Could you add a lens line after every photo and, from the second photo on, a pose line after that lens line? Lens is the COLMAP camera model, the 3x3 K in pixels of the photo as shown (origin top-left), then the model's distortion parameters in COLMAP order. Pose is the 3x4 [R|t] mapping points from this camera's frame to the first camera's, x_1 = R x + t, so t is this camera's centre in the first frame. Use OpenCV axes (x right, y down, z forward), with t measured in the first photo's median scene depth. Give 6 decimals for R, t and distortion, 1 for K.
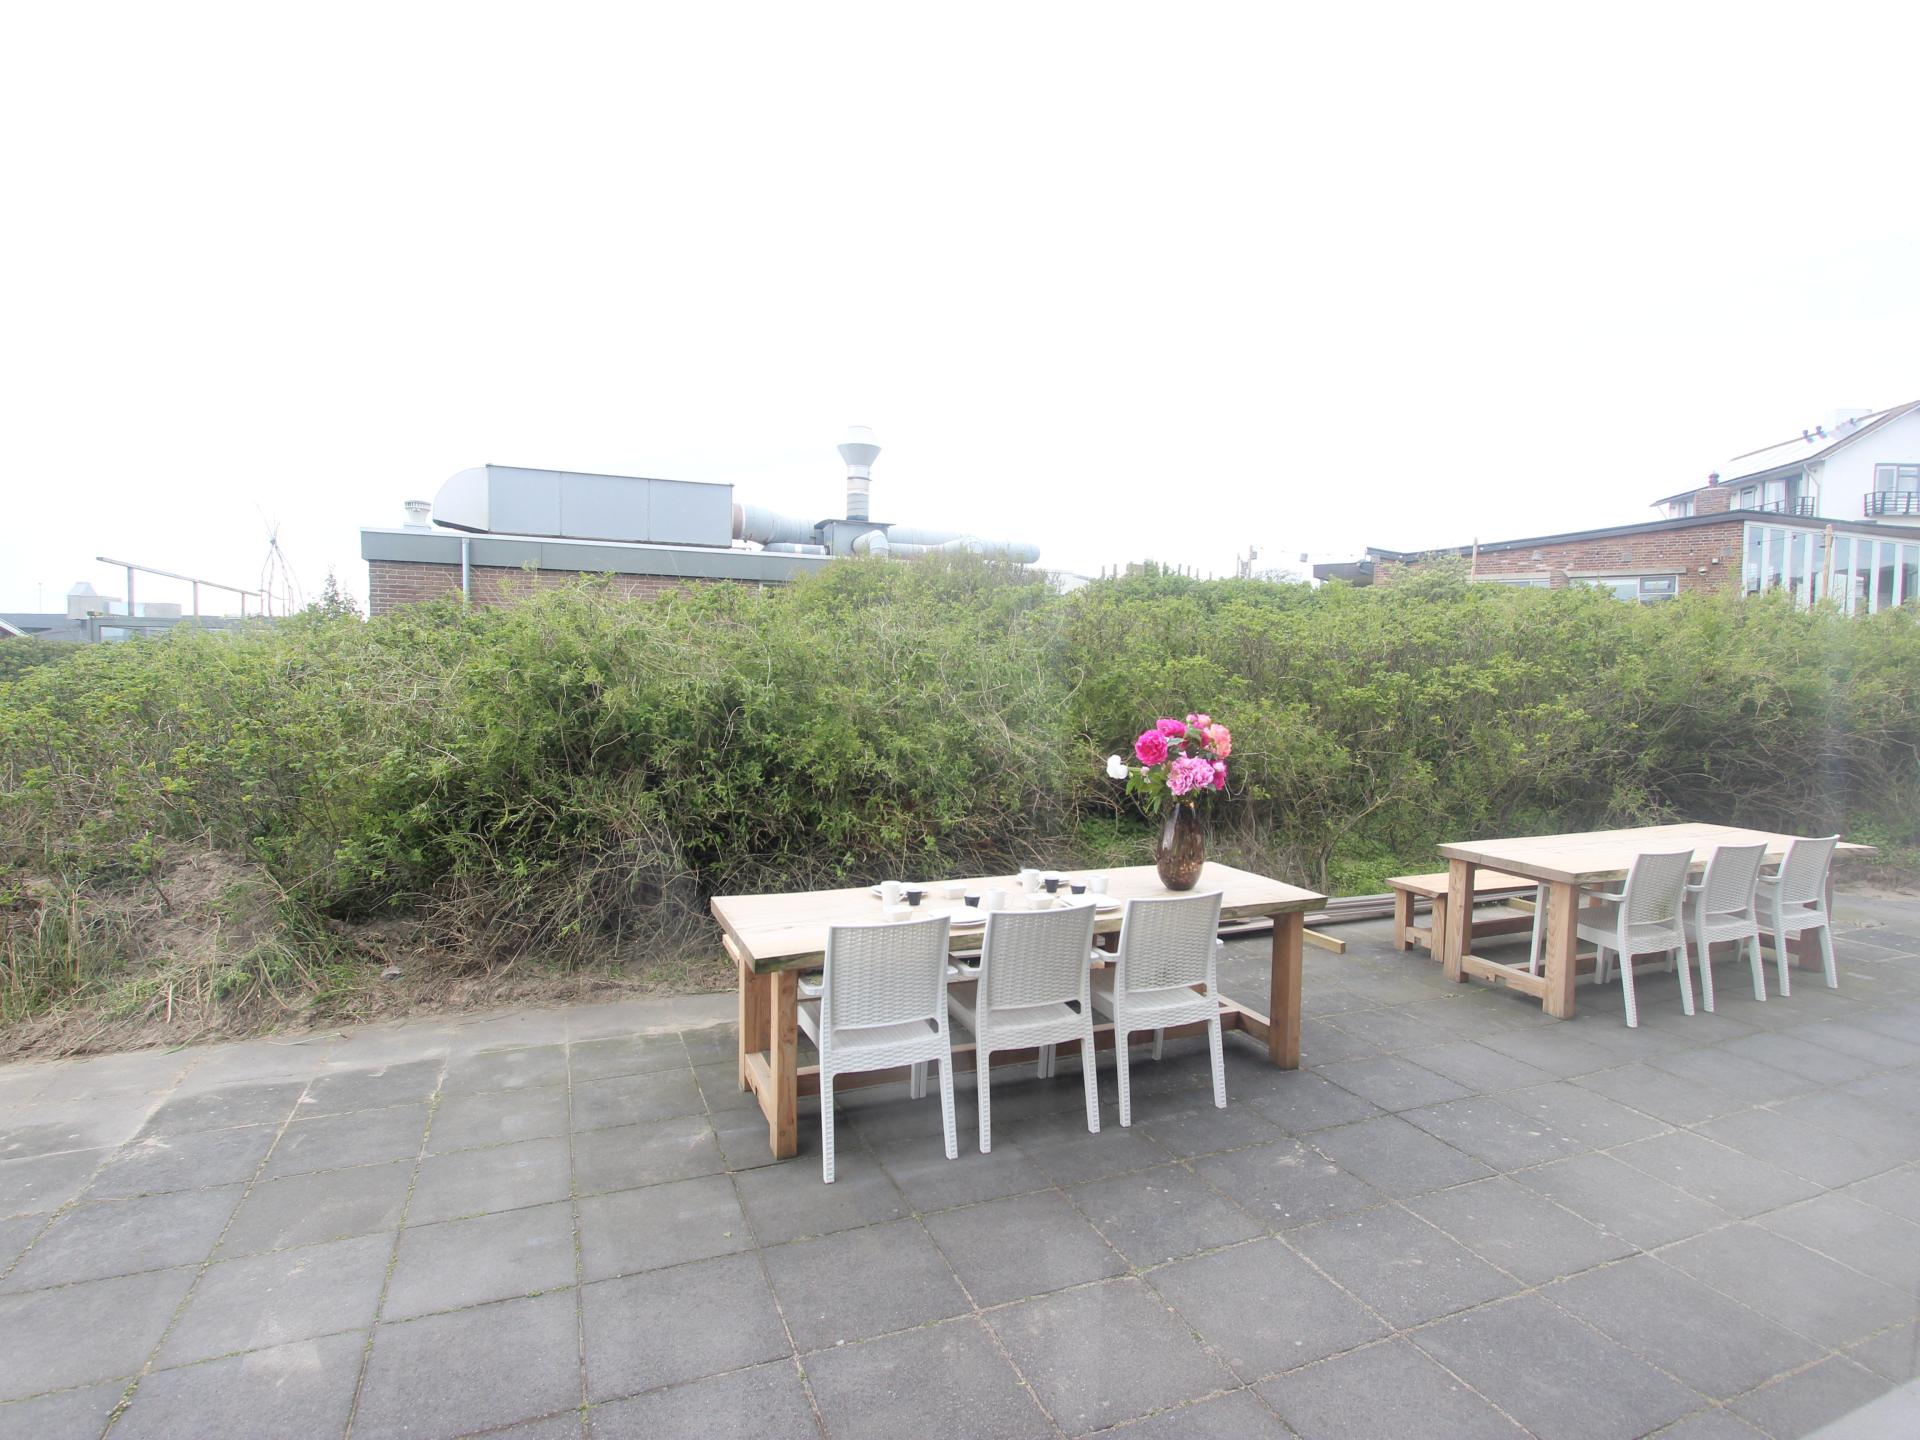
lens RADIAL K [[994.3, 0, 958.1], [0, 994.3, 719.3], [0, 0, 1]] dist [-0.017446, 0.004044]
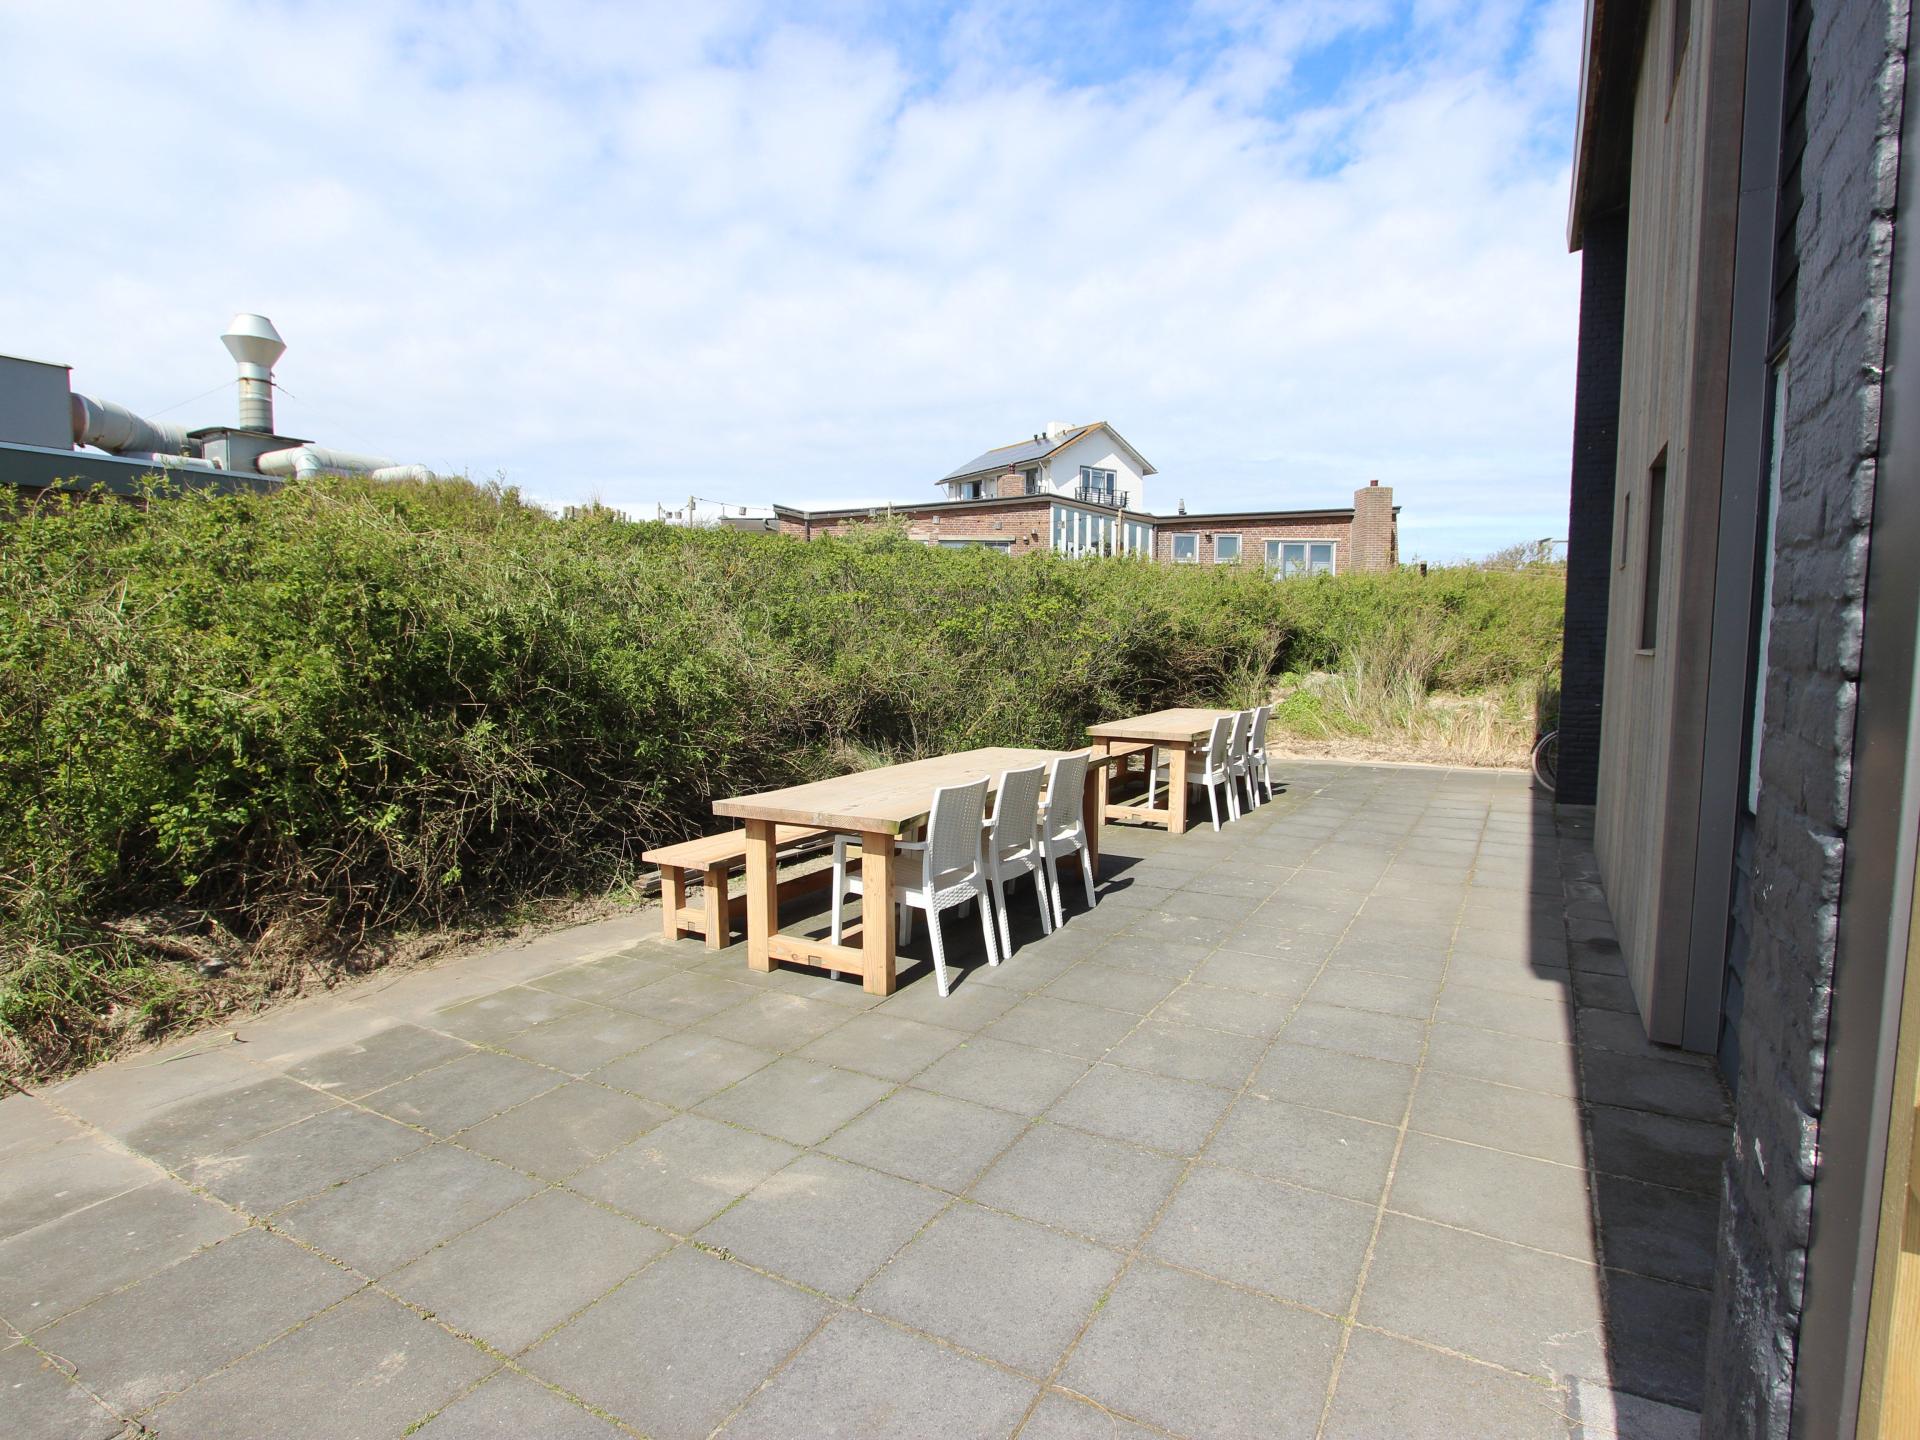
lens RADIAL K [[994.3, 0, 962.0], [0, 994.3, 720.8], [0, 0, 1]] dist [-0.017446, 0.004044]
pose [[0.796949, -0.064949, 0.600544, -0.668045], [0.036682, 0.997571, 0.059210, 0.040734], [-0.602931, -0.025158, 0.797396, 0.002752]]
